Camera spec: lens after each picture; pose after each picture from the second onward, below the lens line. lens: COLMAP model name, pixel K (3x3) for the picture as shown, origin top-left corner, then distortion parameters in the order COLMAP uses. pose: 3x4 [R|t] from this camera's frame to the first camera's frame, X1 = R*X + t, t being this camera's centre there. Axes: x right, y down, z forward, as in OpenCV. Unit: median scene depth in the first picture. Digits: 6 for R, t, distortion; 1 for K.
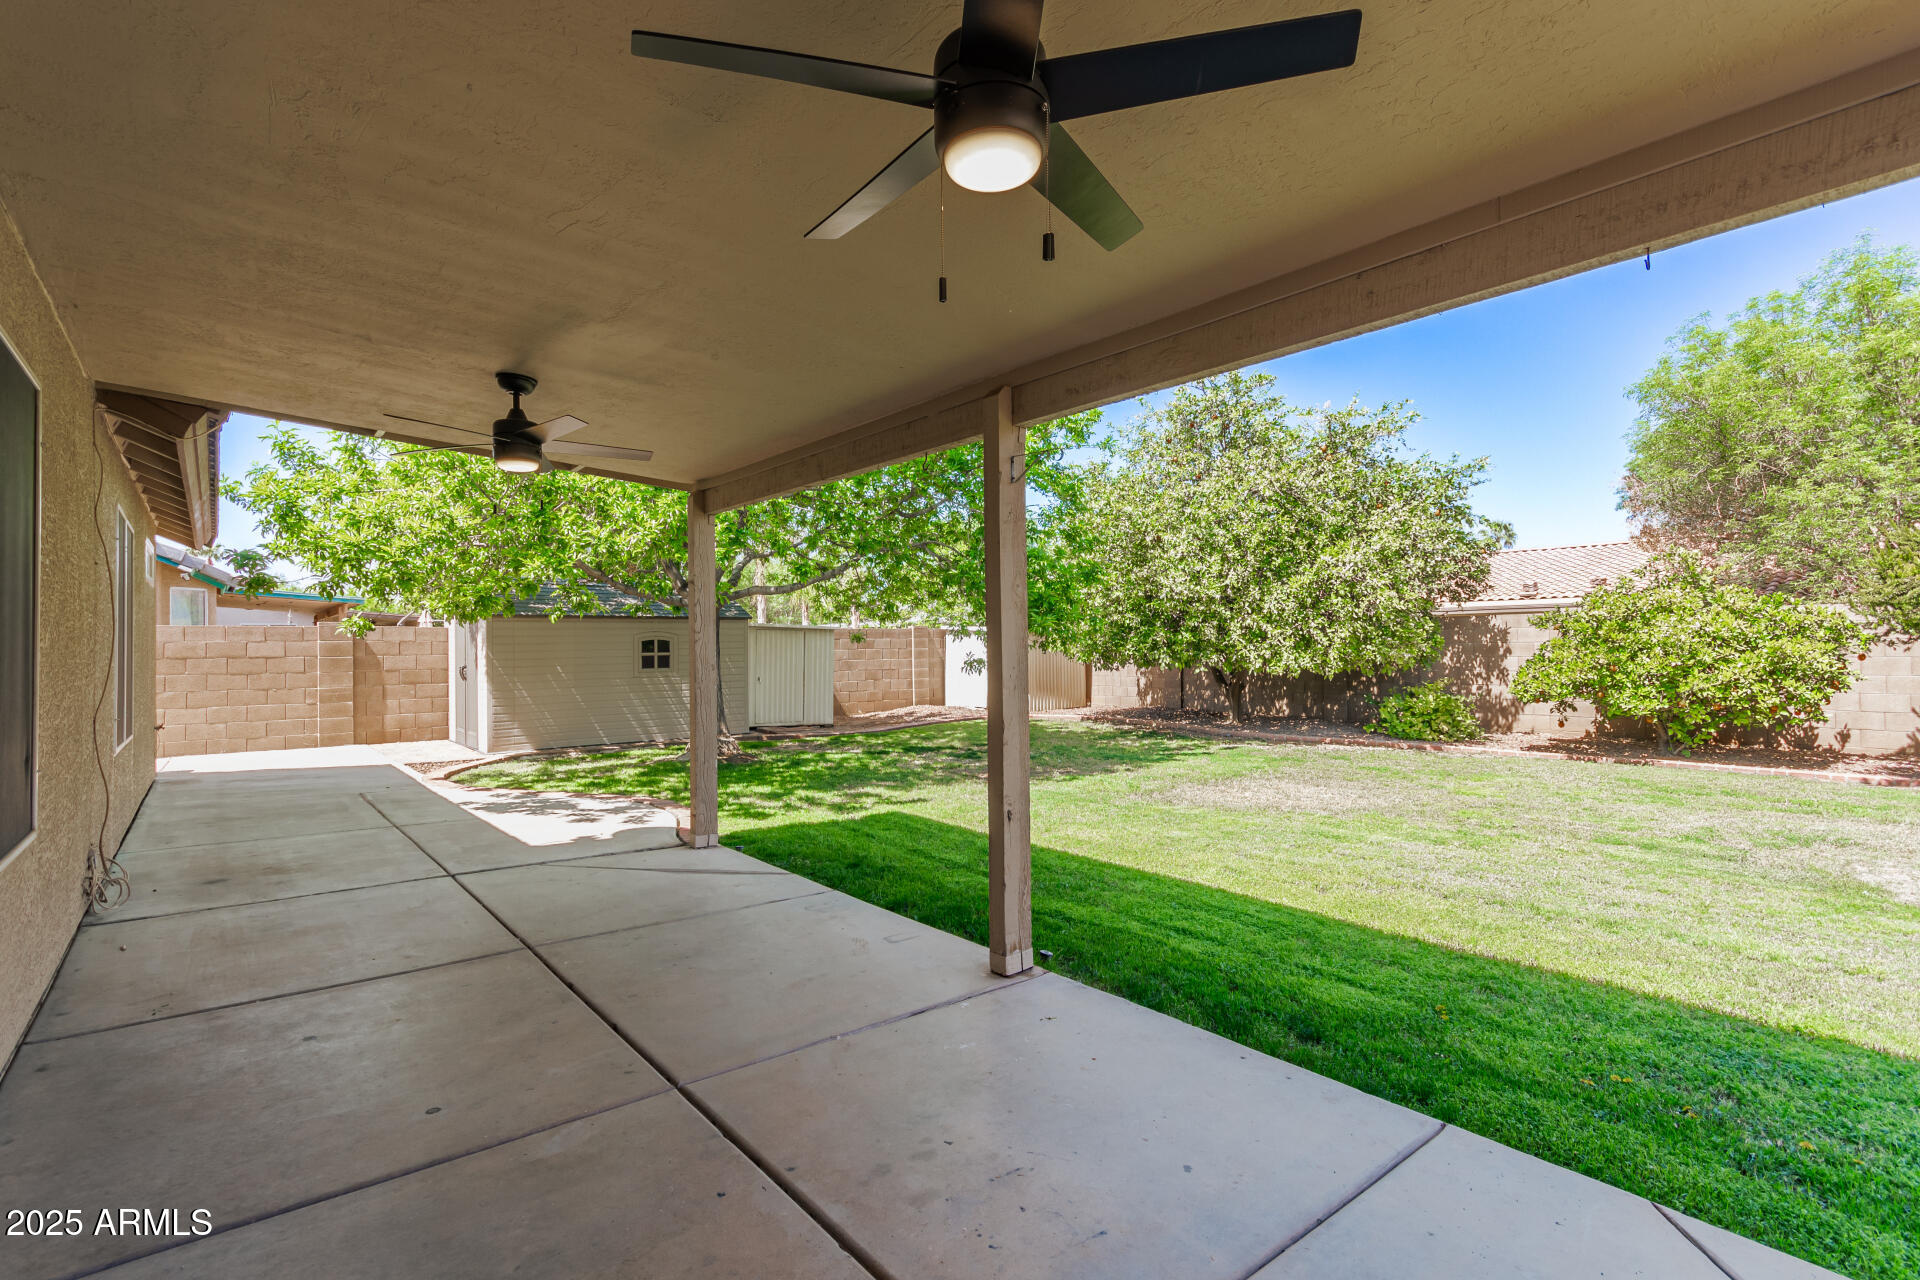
lens RADIAL K [[888.0, 0, 960.0], [0, 888.0, 640.0], [0, 0, 1]] dist [0.001703, 0.000077]
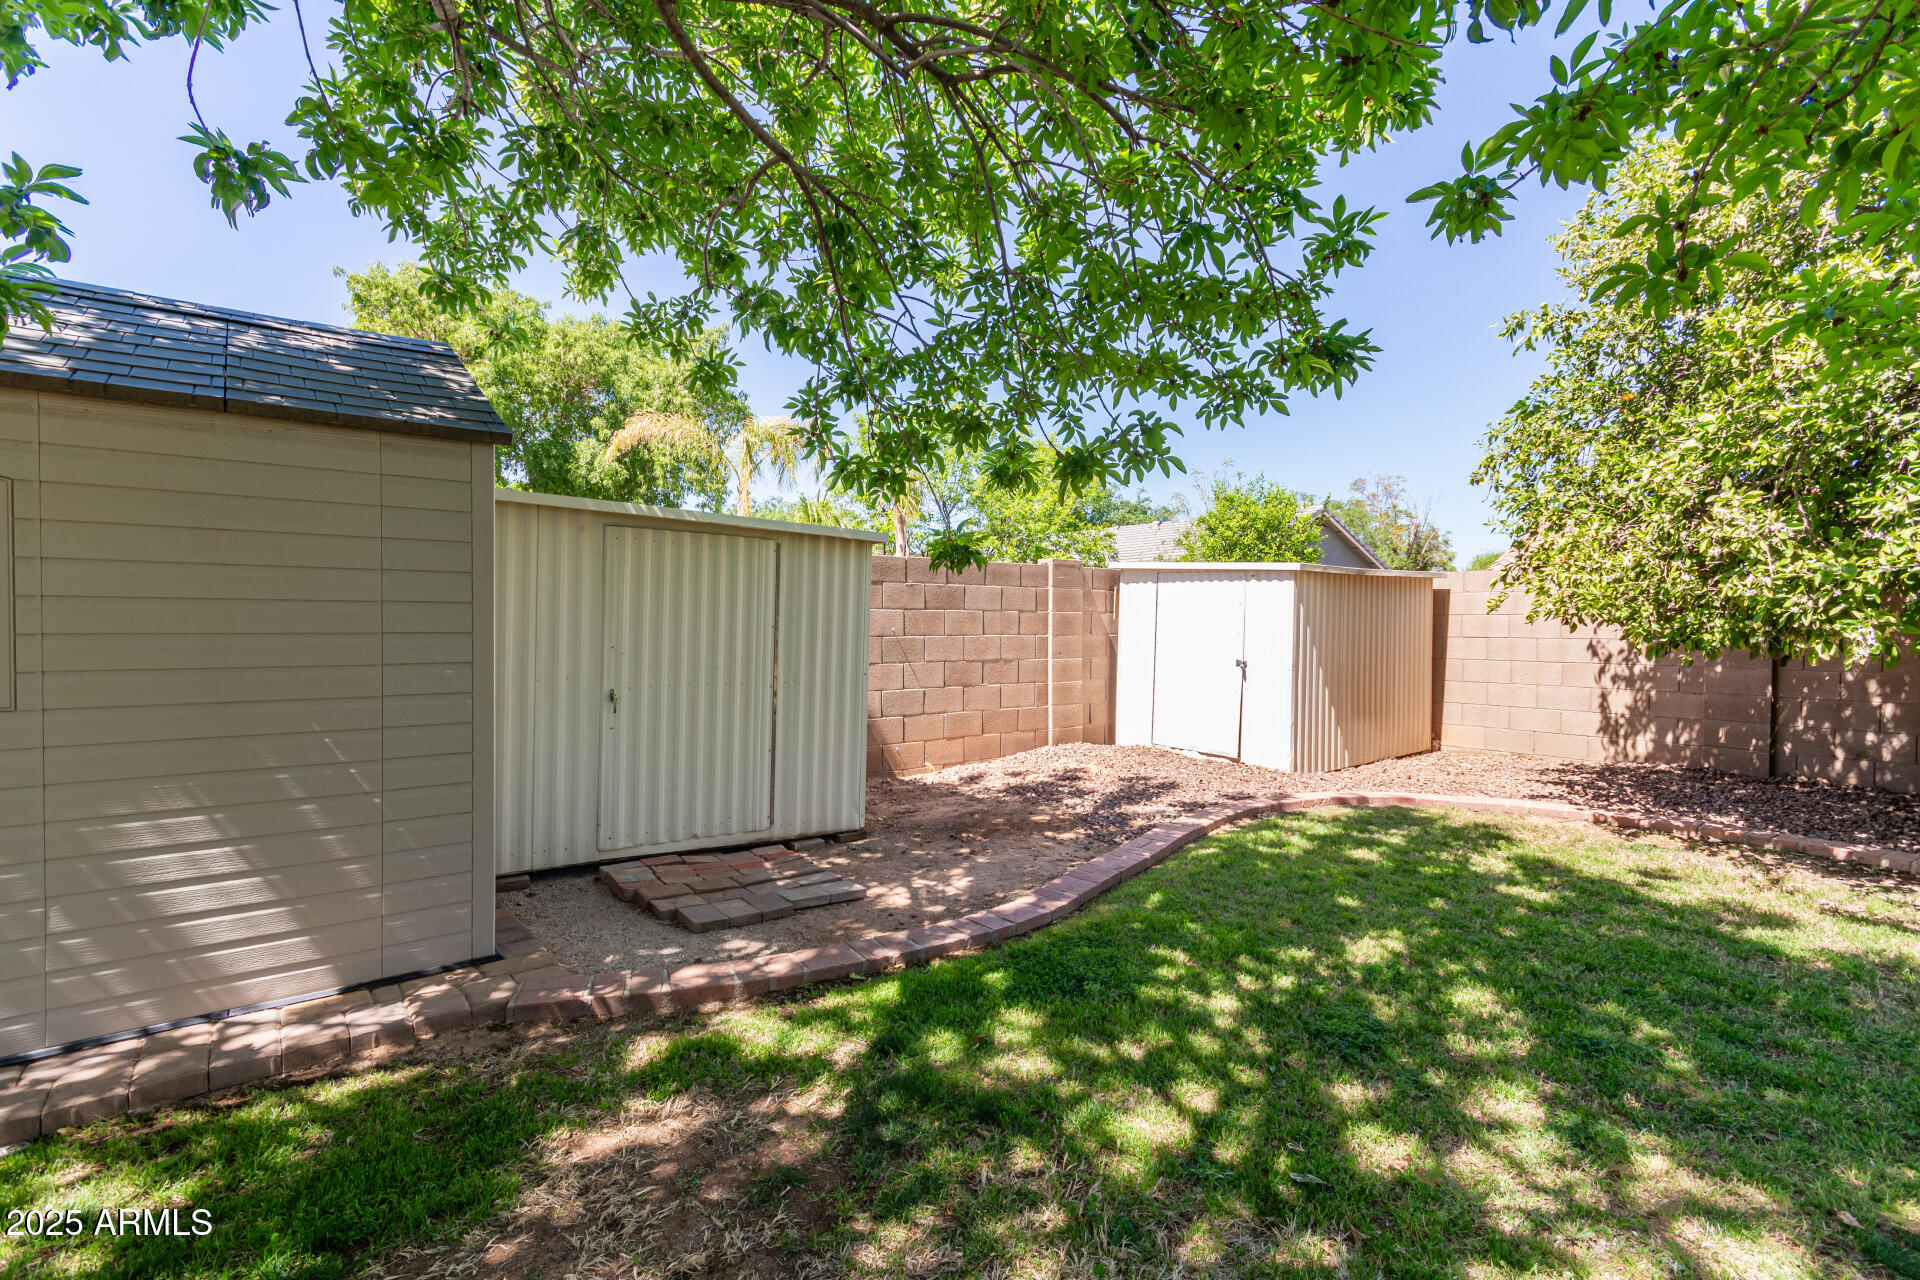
lens RADIAL K [[893.6, 0, 955.8], [0, 893.6, 628.7], [0, 0, 1]] dist [0.003968, 0.000206]
pose [[0.999376, 0.015284, -0.031833, -0.090039], [-0.014926, 0.999823, 0.011437, 0.014580], [0.032002, -0.010955, 0.999428, 0.607931]]
